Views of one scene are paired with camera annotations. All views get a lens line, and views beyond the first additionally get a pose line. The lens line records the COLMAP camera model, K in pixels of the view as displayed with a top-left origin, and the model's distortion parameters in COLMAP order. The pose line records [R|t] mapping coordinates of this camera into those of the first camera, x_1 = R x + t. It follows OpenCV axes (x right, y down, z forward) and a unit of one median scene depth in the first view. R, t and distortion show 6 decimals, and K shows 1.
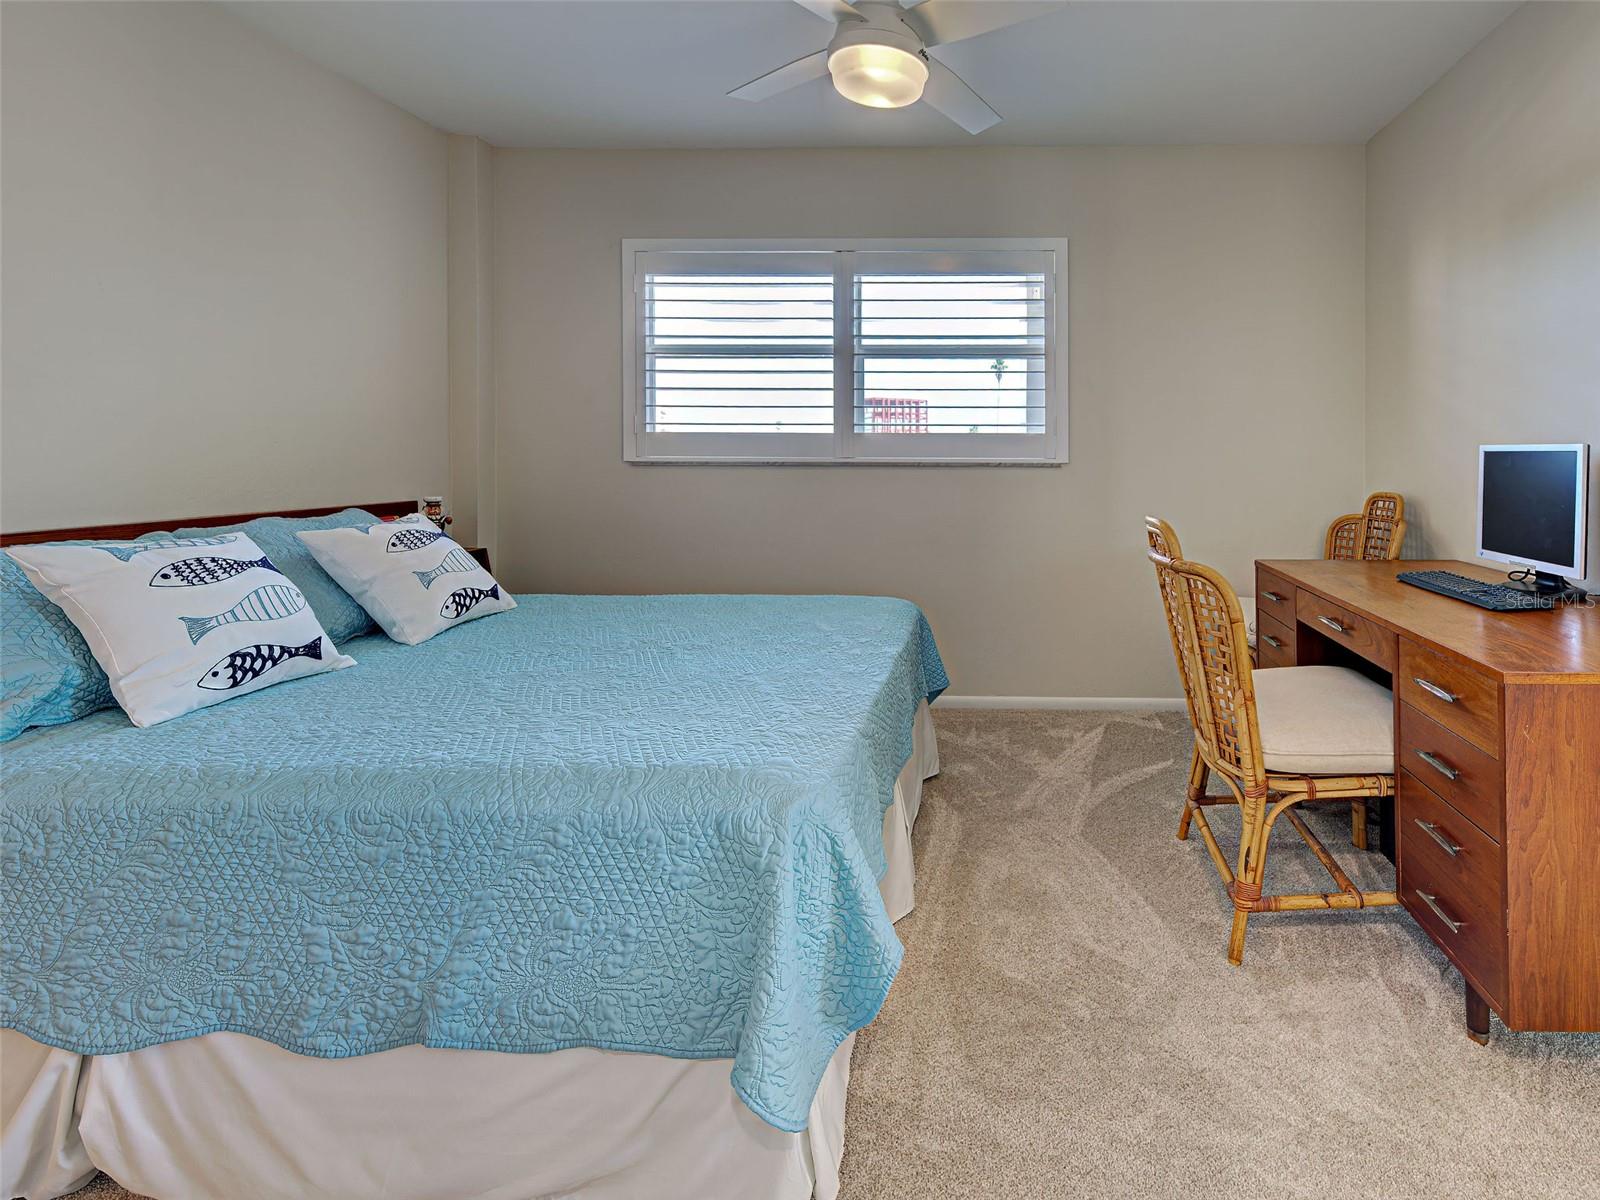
lens RADIAL K [[719.2, 0, 996.7], [0, 719.2, 555.0], [0, 0, 1]] dist [-0.003984, -0.000657]
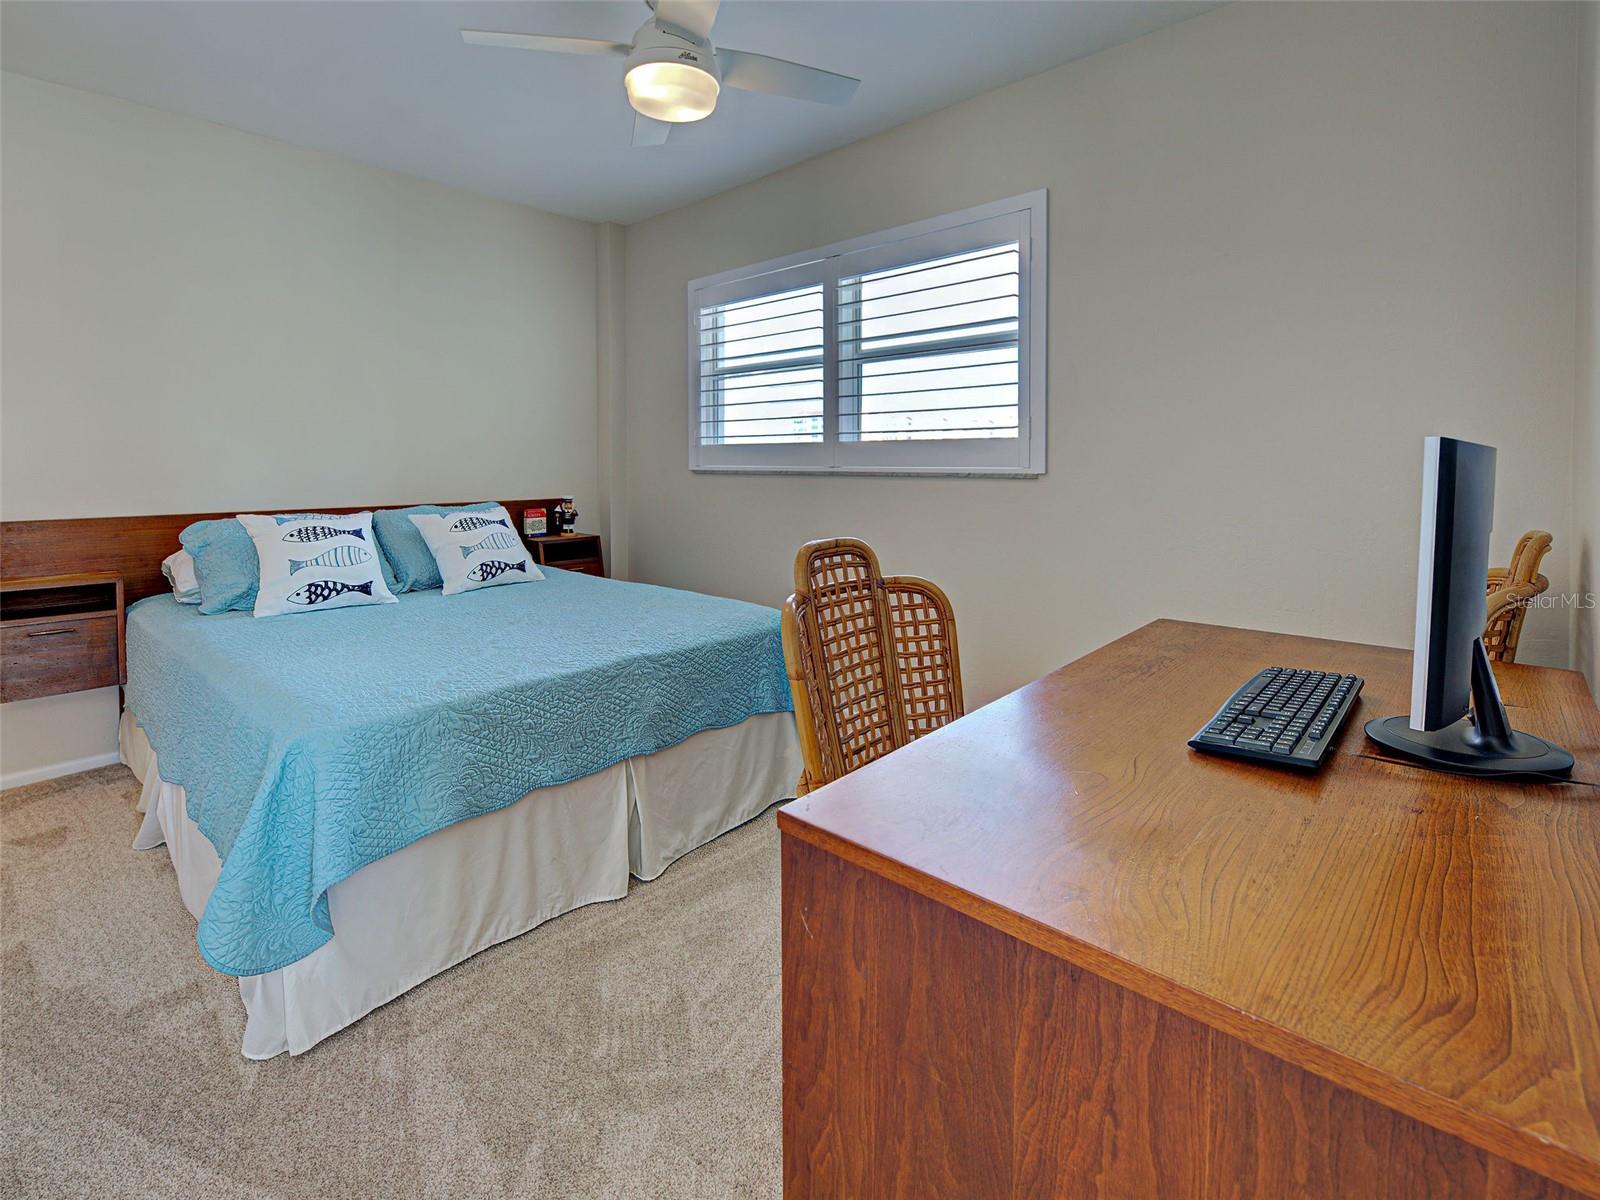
lens RADIAL K [[766.2, 0, 836.1], [0, 766.2, 568.7], [0, 0, 1]] dist [0.013686, -0.001138]
pose [[0.742434, 0.089752, -0.663879, 0.733624], [-0.087383, 0.995493, 0.036861, -0.051132], [0.664195, 0.030644, 0.746931, 0.318921]]
